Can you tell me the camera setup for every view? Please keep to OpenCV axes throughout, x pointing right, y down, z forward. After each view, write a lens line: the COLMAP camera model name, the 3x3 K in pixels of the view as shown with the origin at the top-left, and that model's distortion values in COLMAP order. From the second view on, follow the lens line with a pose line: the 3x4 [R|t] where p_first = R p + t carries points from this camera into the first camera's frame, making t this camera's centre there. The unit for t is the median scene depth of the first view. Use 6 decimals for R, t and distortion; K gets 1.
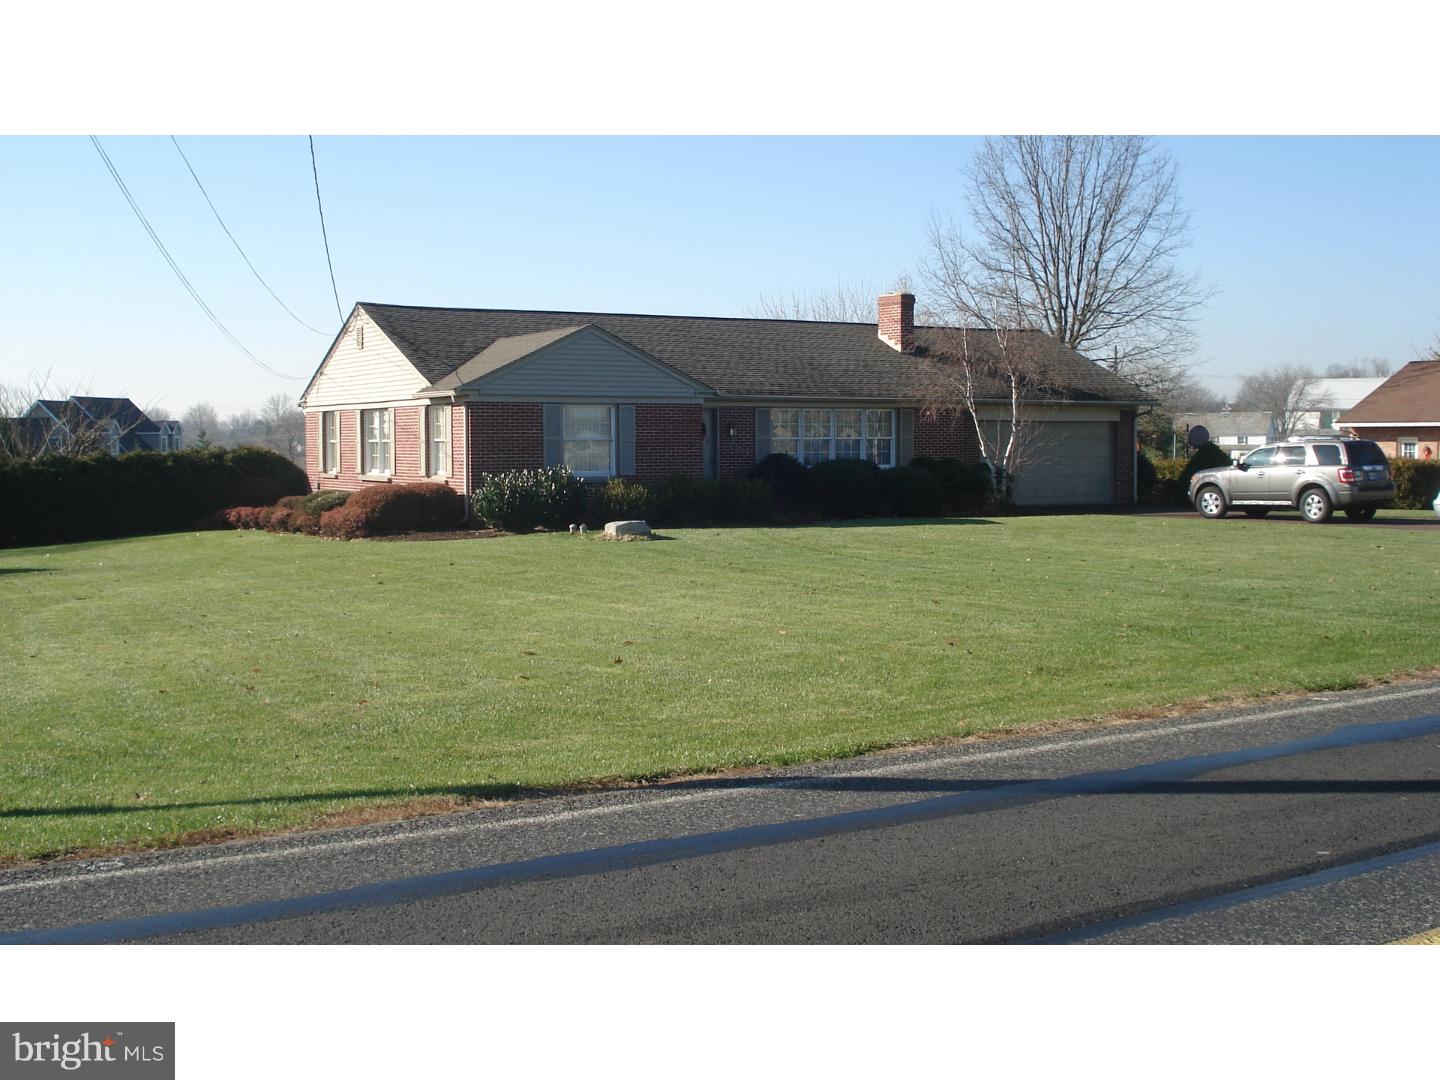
lens RADIAL K [[1625.3, 0, 720.0], [0, 1625.3, 540.0], [0, 0, 1]] dist [-0.105313, 0.014316]
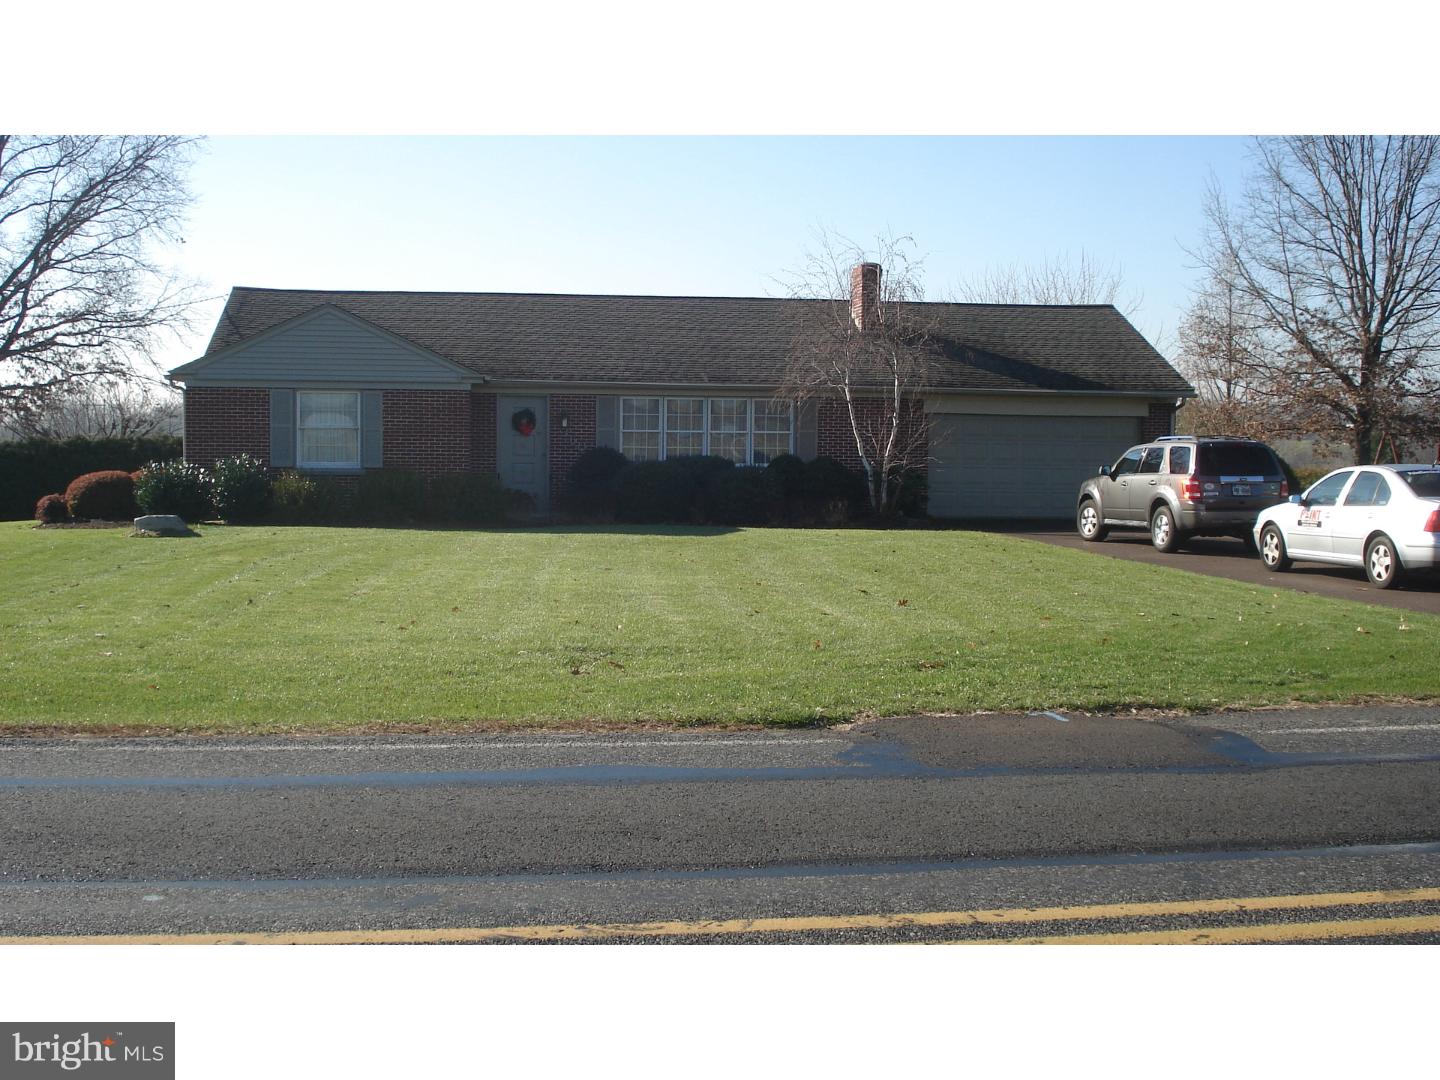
lens RADIAL K [[1625.3, 0, 720.0], [0, 1625.3, 540.0], [0, 0, 1]] dist [-0.105313, 0.014316]
pose [[0.914507, 0.040331, -0.402555, 0.445696], [-0.040244, 0.999152, 0.008678, -0.013322], [0.402564, 0.008264, 0.915355, 0.220904]]
